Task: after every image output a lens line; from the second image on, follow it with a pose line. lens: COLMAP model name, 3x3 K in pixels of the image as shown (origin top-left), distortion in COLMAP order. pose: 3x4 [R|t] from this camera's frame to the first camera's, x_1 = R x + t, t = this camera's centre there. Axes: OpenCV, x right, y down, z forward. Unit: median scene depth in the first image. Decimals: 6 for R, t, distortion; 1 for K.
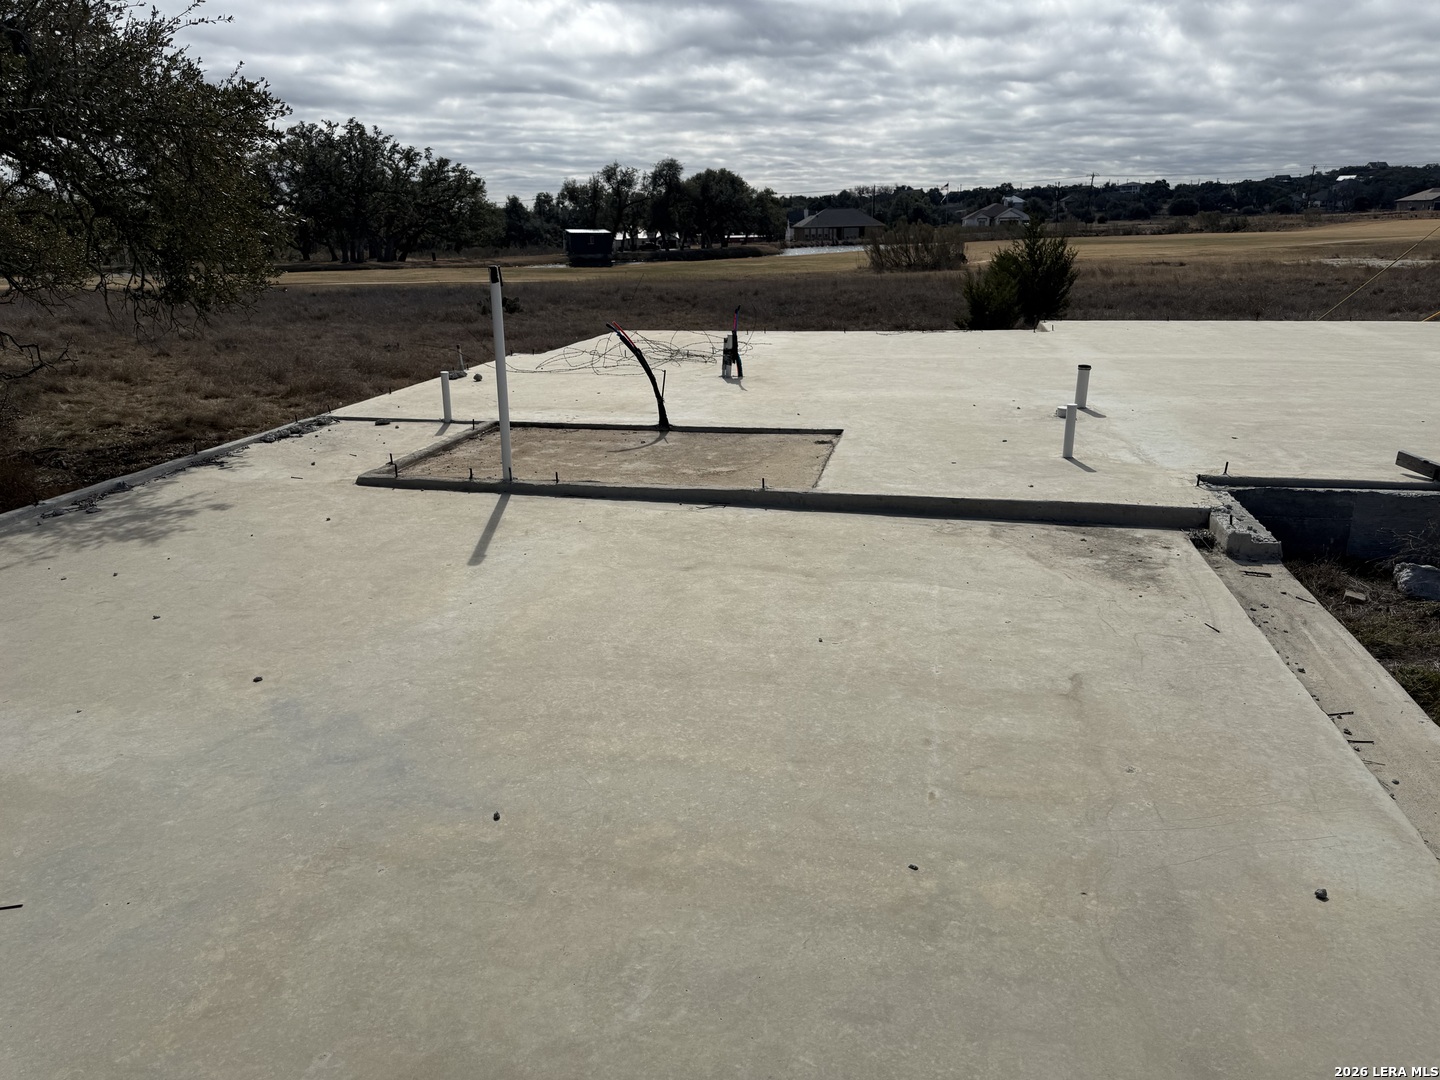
lens RADIAL K [[1012.3, 0, 716.6], [0, 1012.3, 526.8], [0, 0, 1]] dist [0.049773, -0.058549]
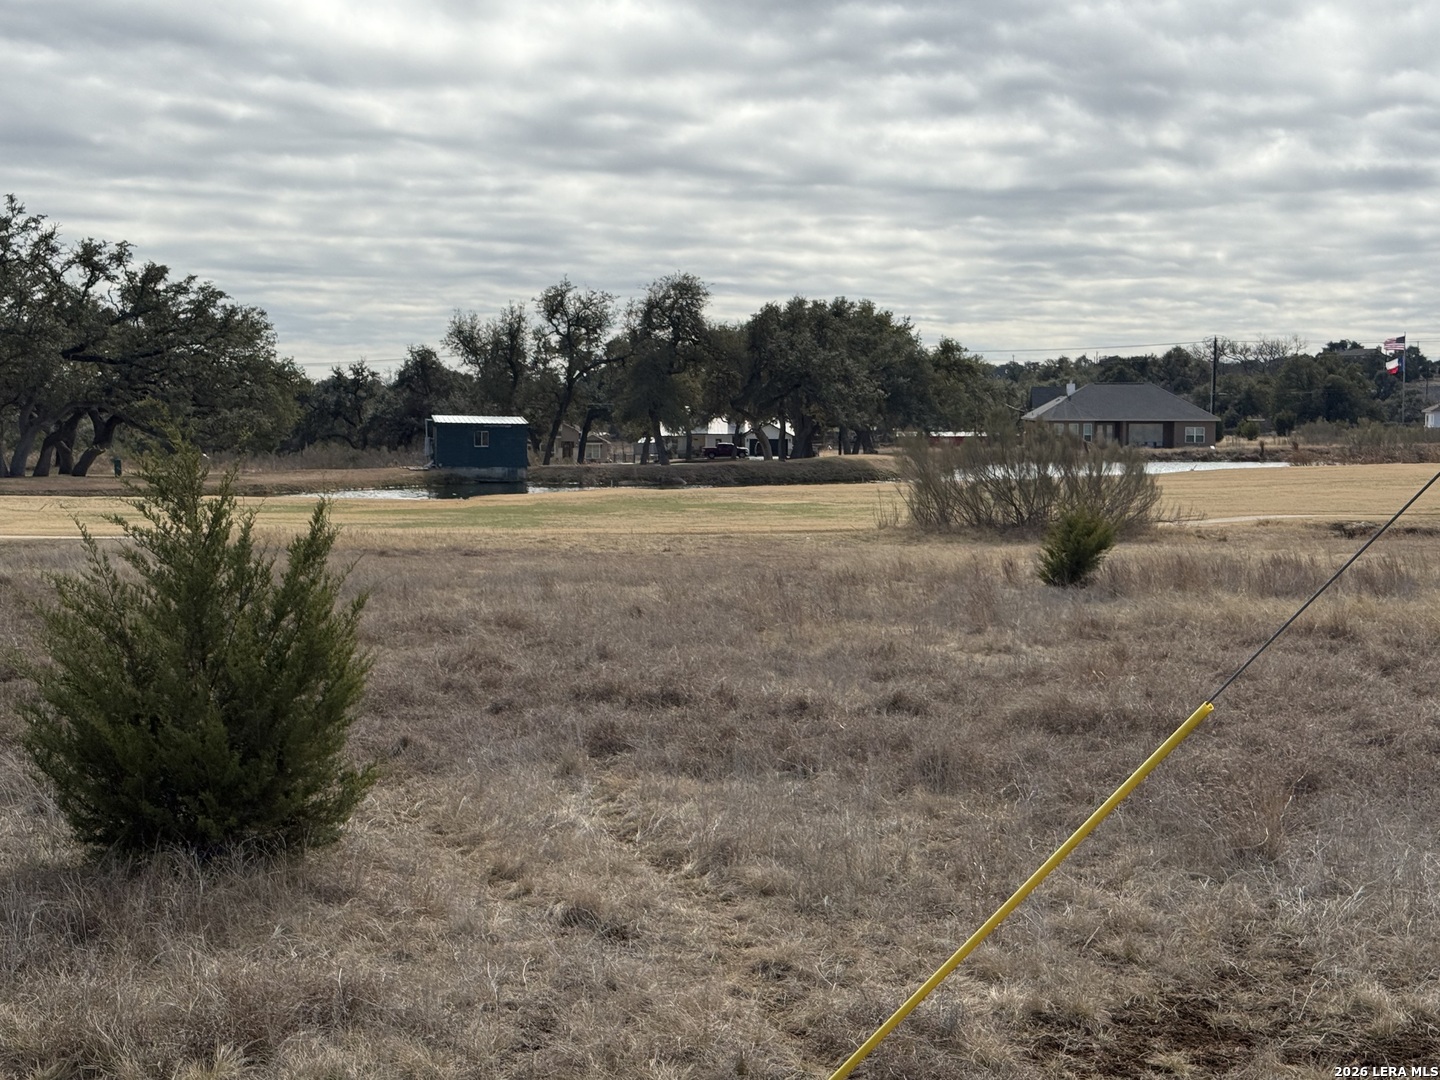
lens RADIAL K [[2141.7, 0, 713.4], [0, 2141.7, 522.0], [0, 0, 1]] dist [0.146306, 0.000000]
pose [[0.991992, 0.027861, -0.123190, 0.090634], [-0.055887, 0.971511, -0.230311, -0.029782], [0.113264, 0.235352, 0.965288, 0.090245]]
